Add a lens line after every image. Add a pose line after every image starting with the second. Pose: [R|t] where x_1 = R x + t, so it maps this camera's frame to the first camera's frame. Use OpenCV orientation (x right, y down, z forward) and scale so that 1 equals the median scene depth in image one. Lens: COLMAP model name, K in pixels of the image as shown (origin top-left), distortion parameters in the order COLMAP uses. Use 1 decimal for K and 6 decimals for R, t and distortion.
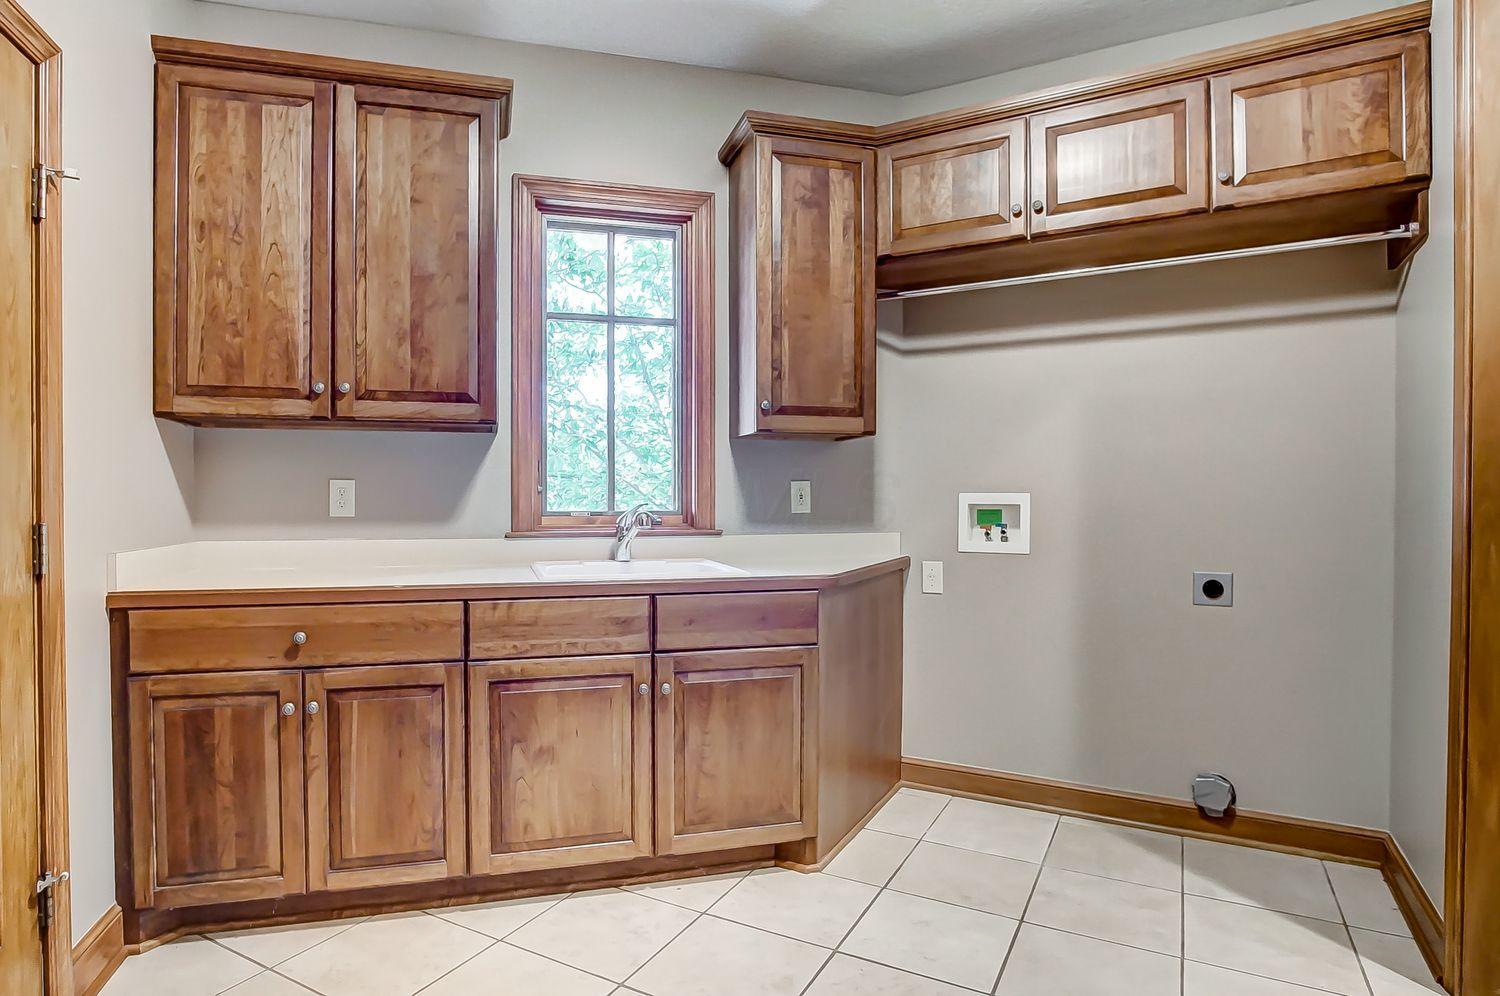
lens RADIAL K [[819.4, 0, 746.8], [0, 819.4, 504.3], [0, 0, 1]] dist [-0.029554, 0.007143]
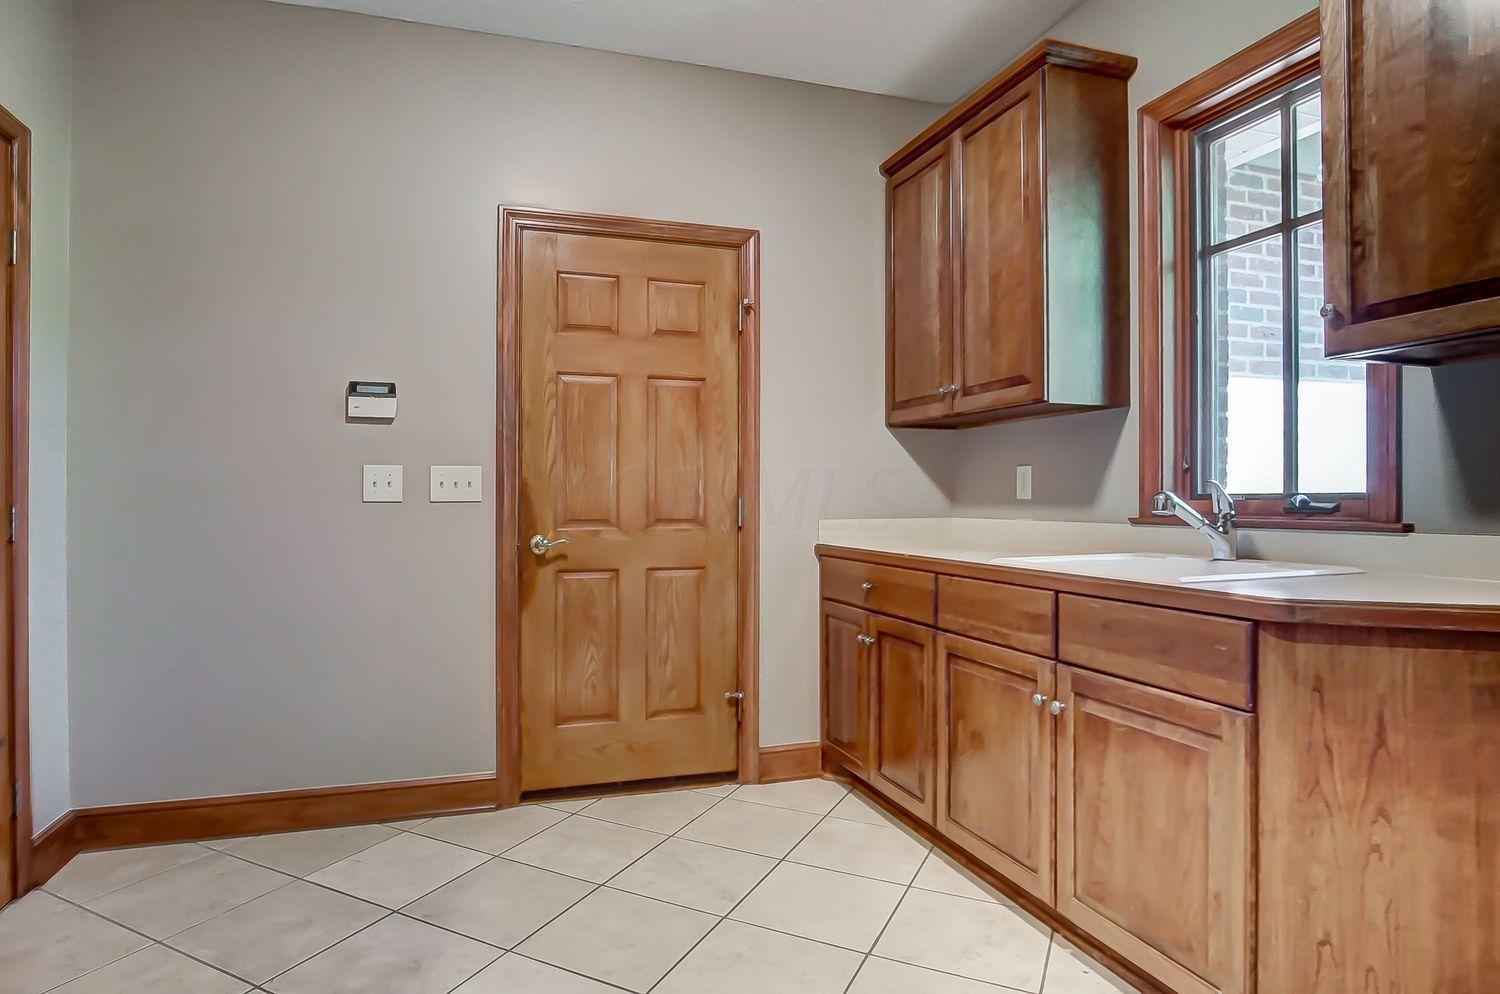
lens RADIAL K [[819.4, 0, 744.6], [0, 819.4, 495.7], [0, 0, 1]] dist [-0.029554, 0.007143]
pose [[0.070819, -0.003991, -0.997481, 0.671455], [-0.001180, 0.999991, -0.004085, 0.018119], [0.997488, 0.001466, 0.070814, 0.618270]]
